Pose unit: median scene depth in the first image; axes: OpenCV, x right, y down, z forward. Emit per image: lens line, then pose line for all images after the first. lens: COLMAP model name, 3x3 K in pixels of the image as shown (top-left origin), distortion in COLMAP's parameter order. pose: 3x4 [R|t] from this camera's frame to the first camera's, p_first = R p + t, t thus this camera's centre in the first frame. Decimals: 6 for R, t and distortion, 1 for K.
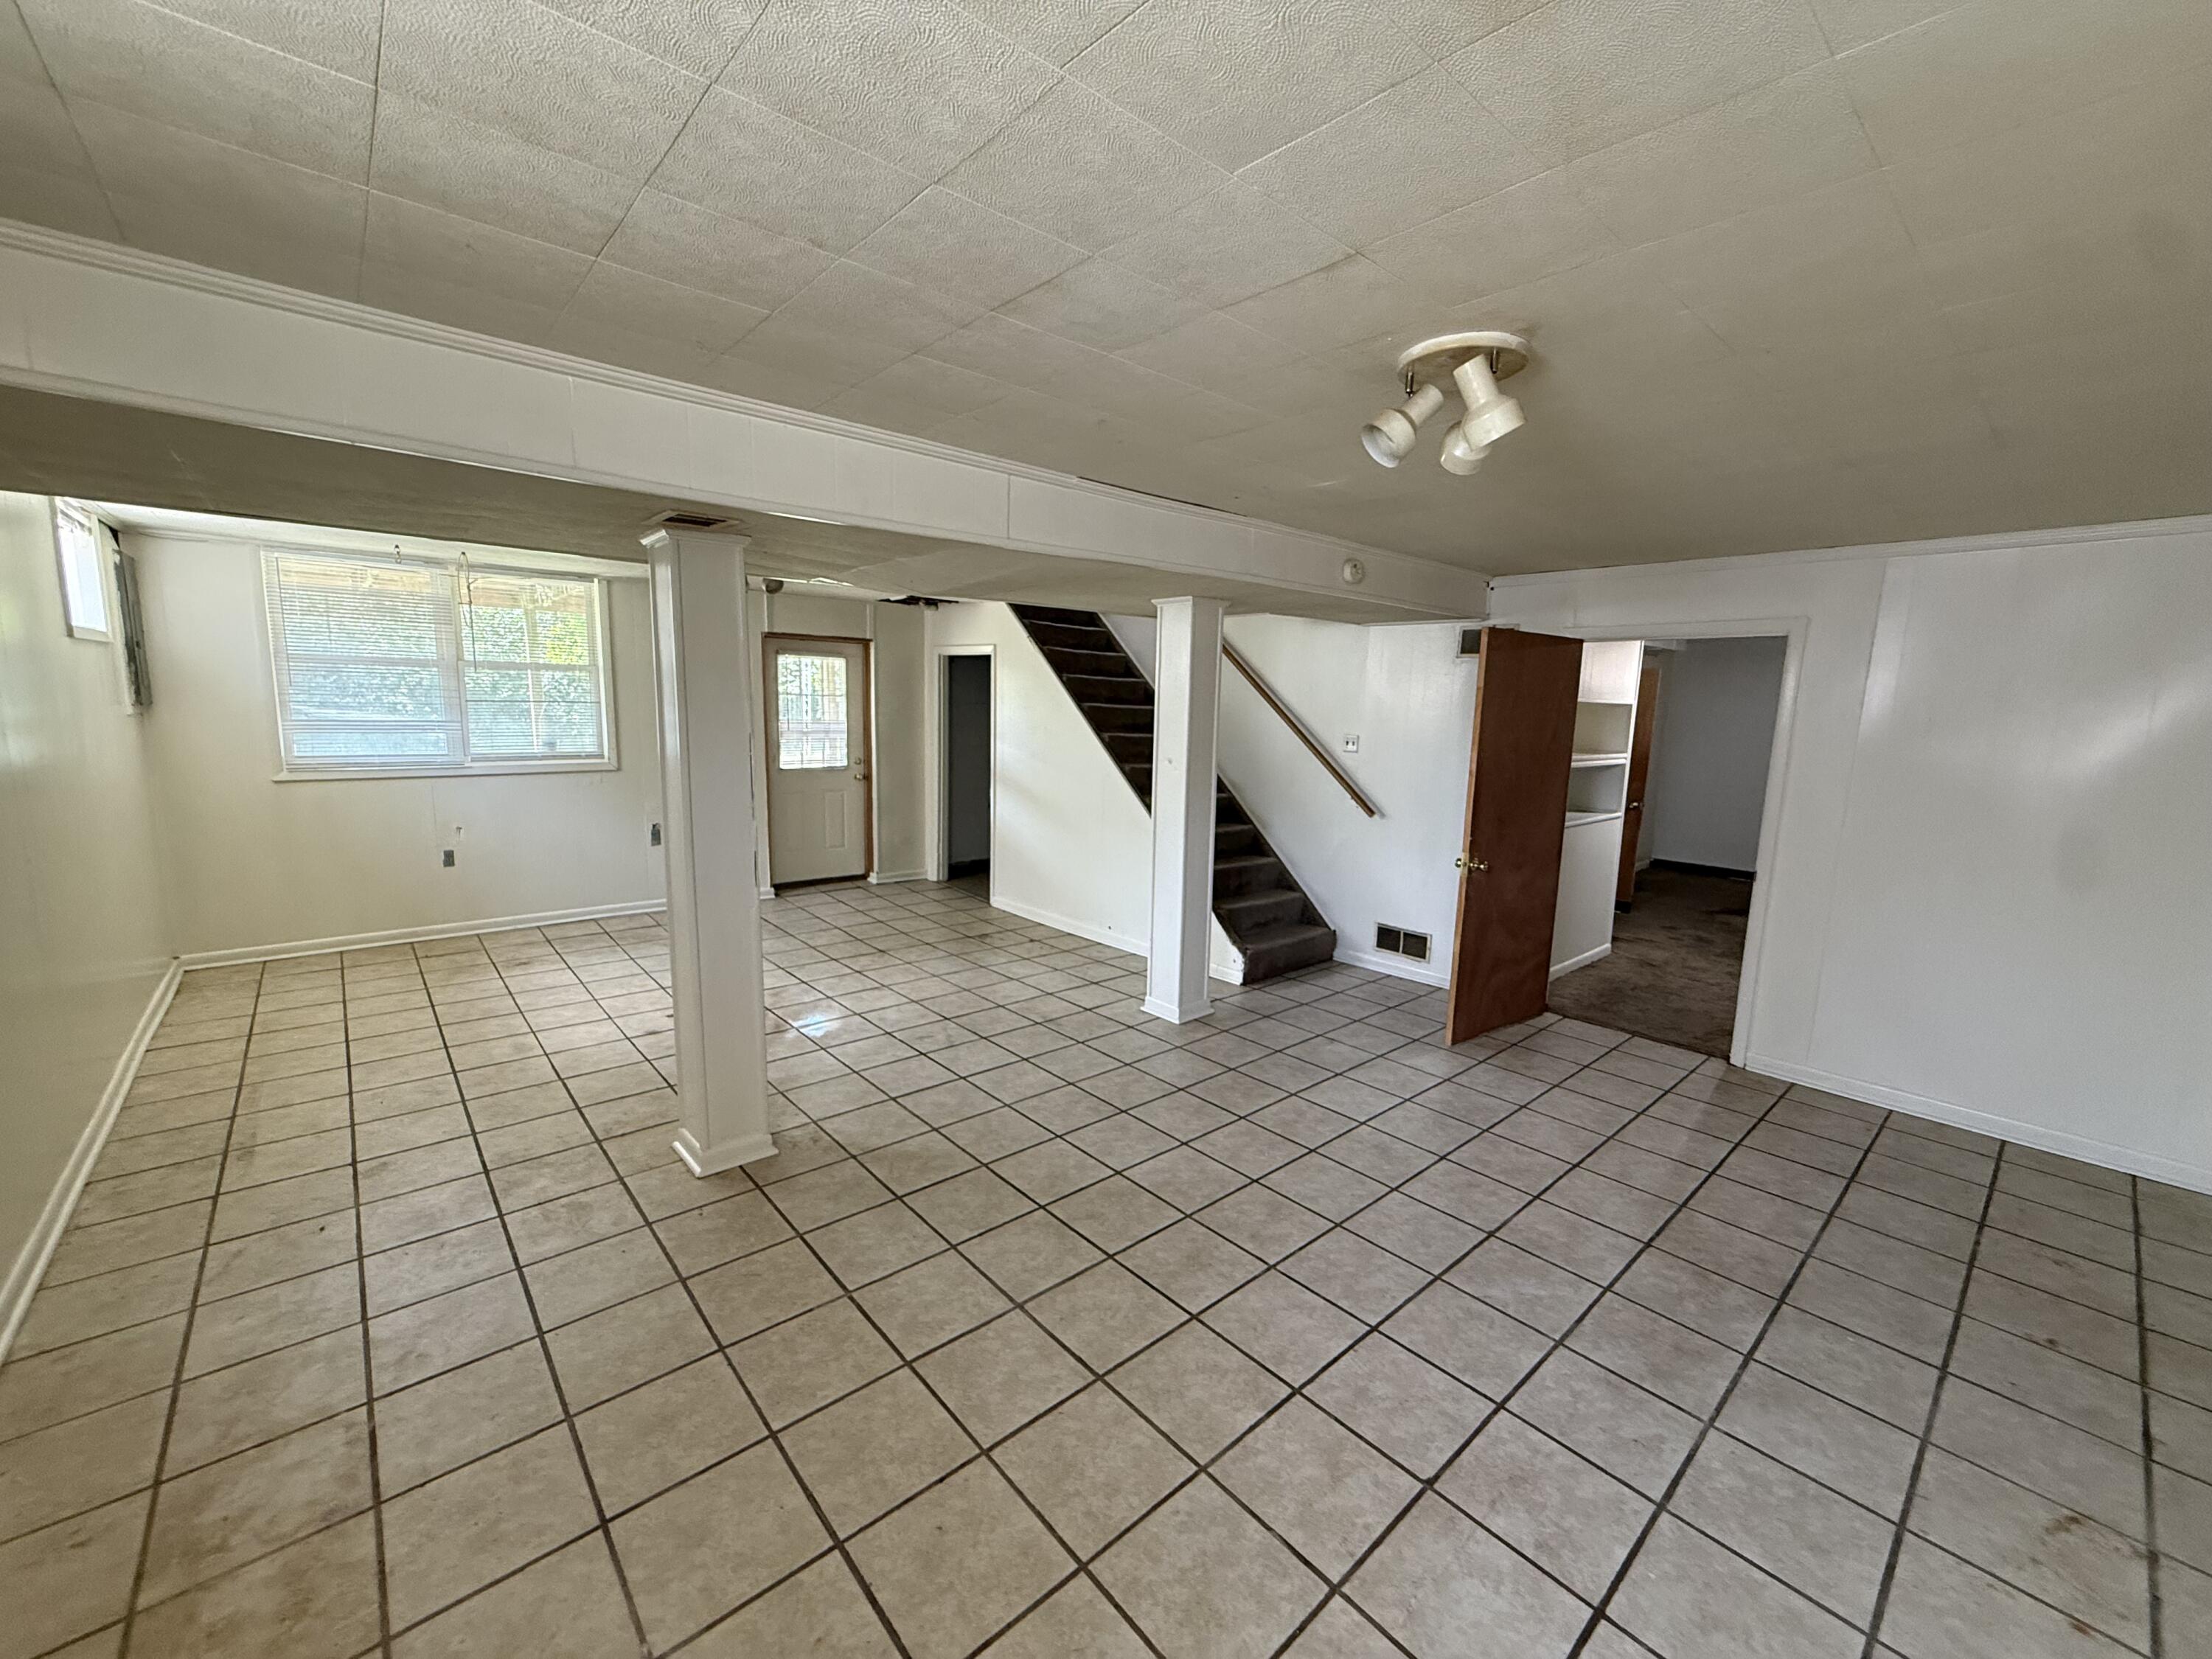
lens RADIAL K [[881.5, 0, 1098.5], [0, 881.5, 831.4], [0, 0, 1]] dist [0.000554, -0.000402]
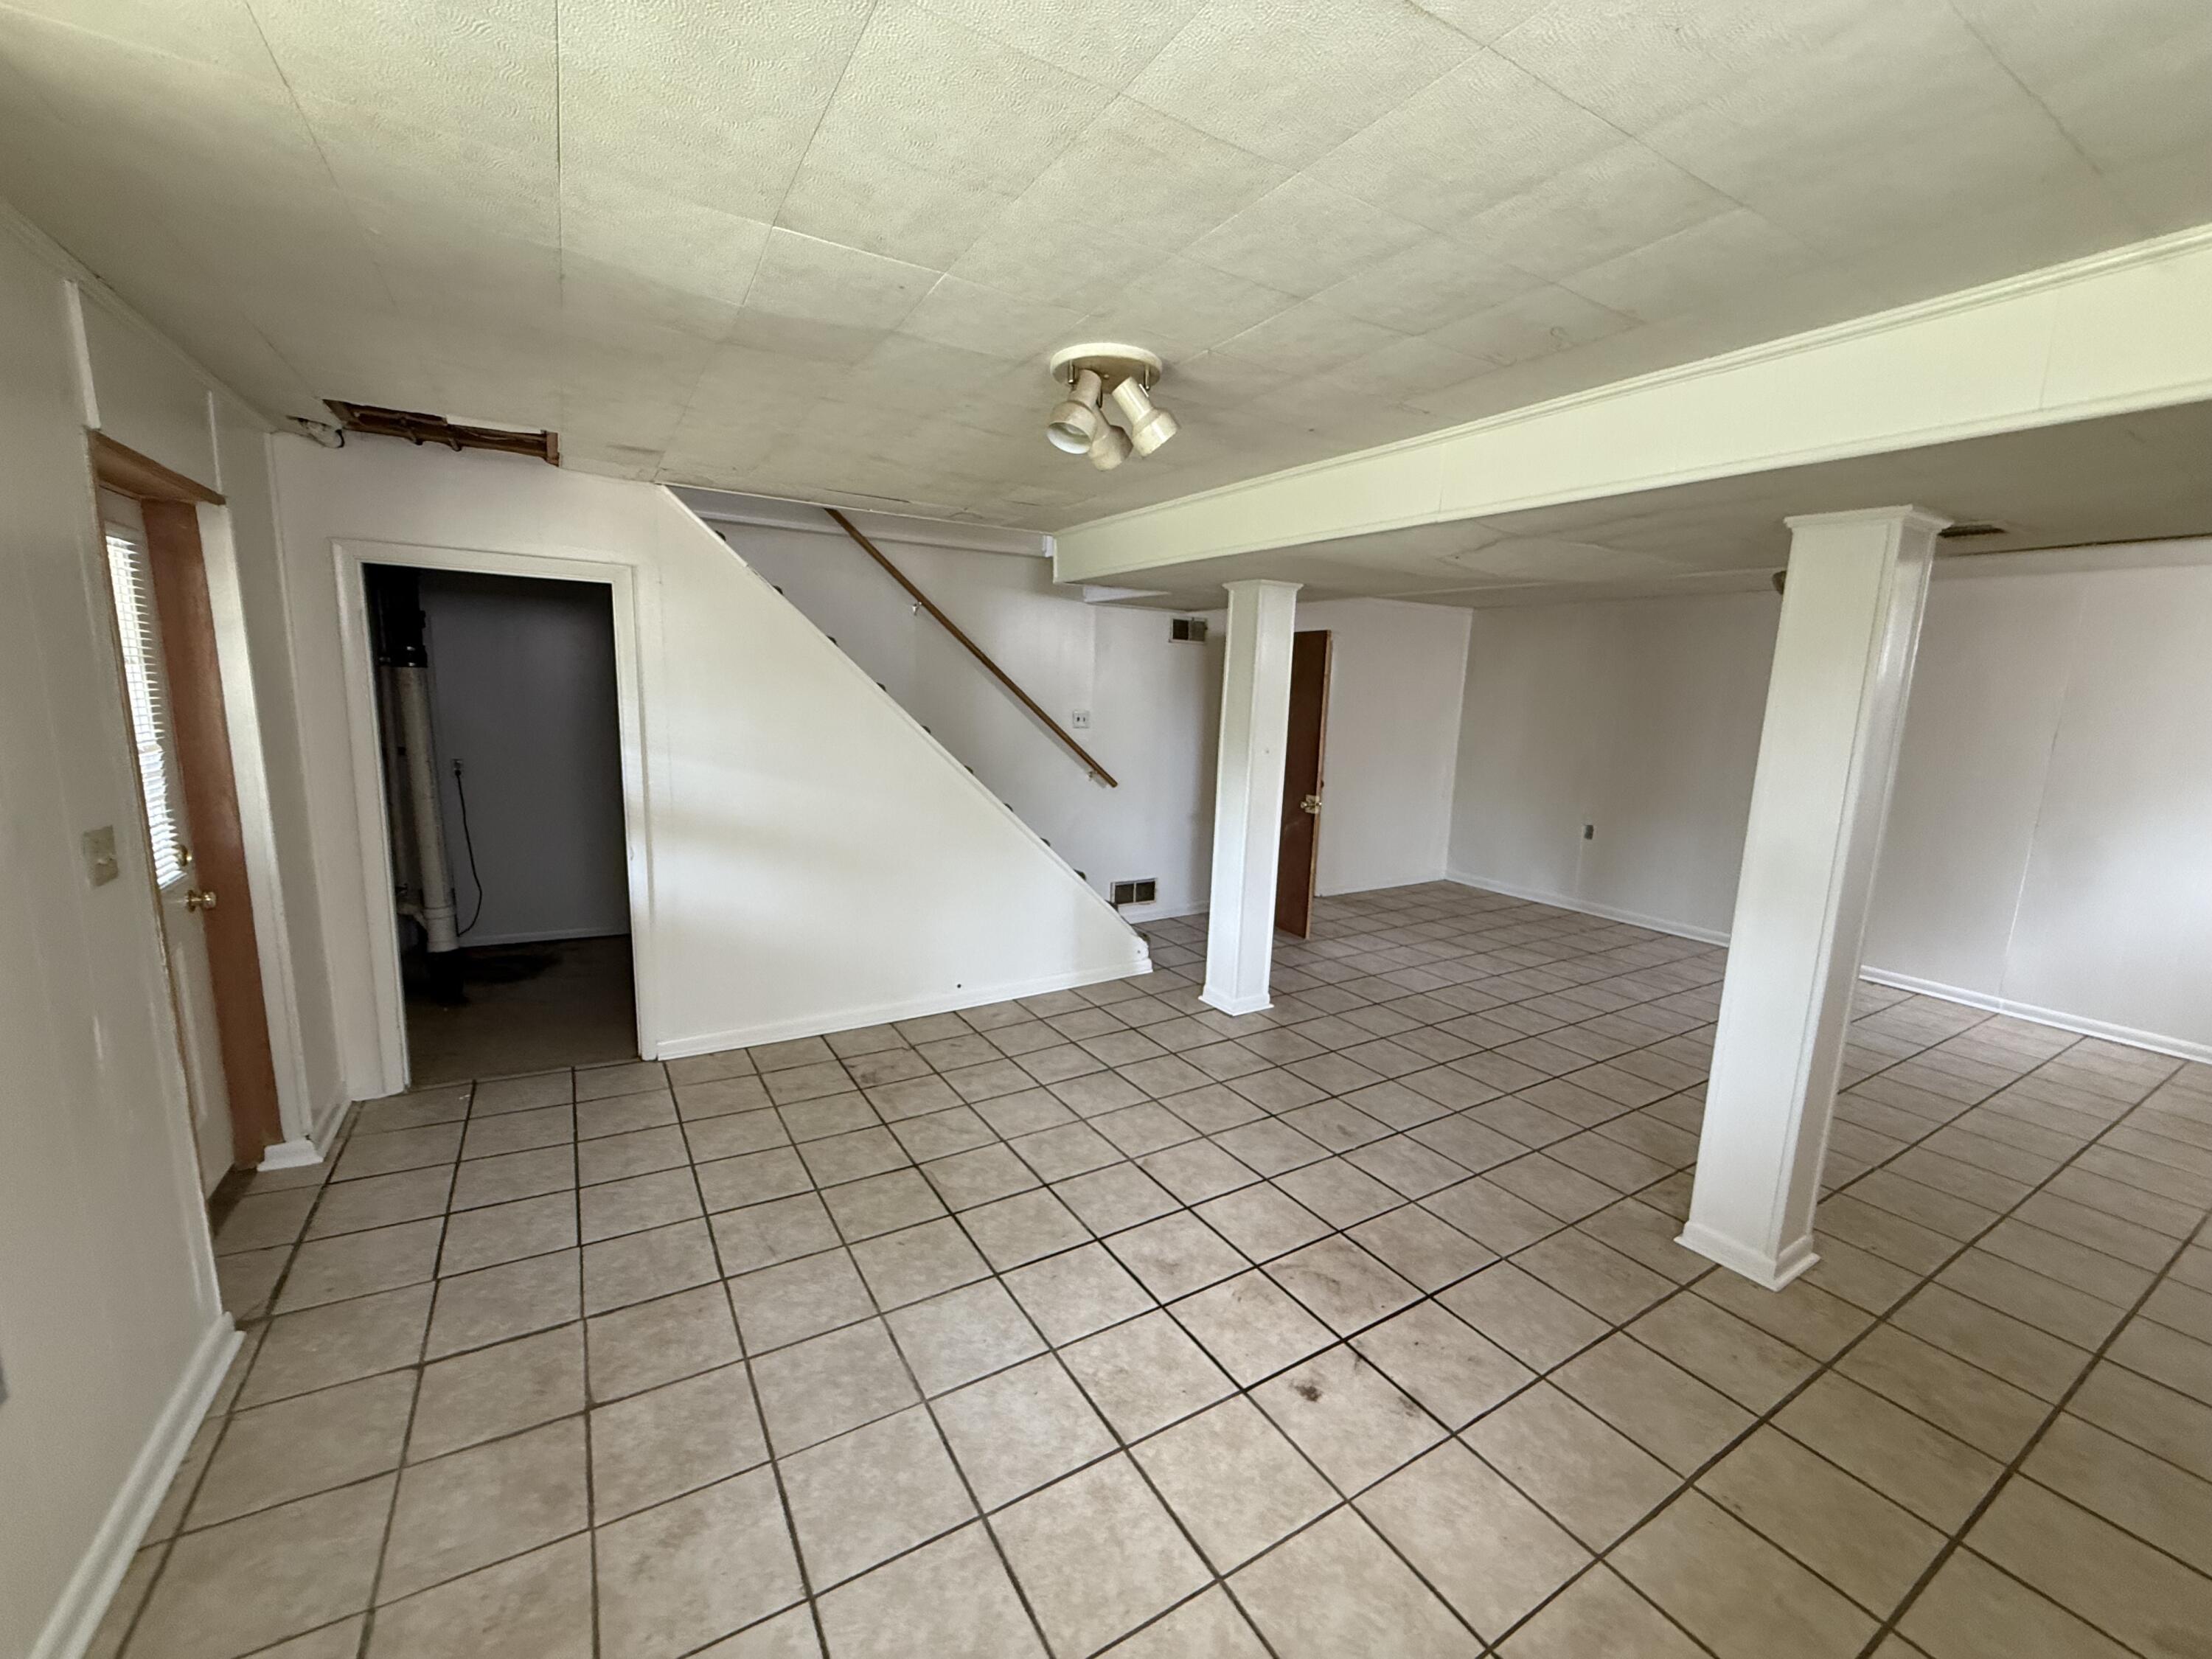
lens RADIAL K [[881.5, 0, 1098.5], [0, 881.5, 831.4], [0, 0, 1]] dist [0.000554, -0.000402]
pose [[0.179998, -0.183635, 0.966374, -0.811499], [0.120518, 0.979136, 0.163612, -0.155179], [-0.976256, 0.087016, 0.198373, 0.890490]]
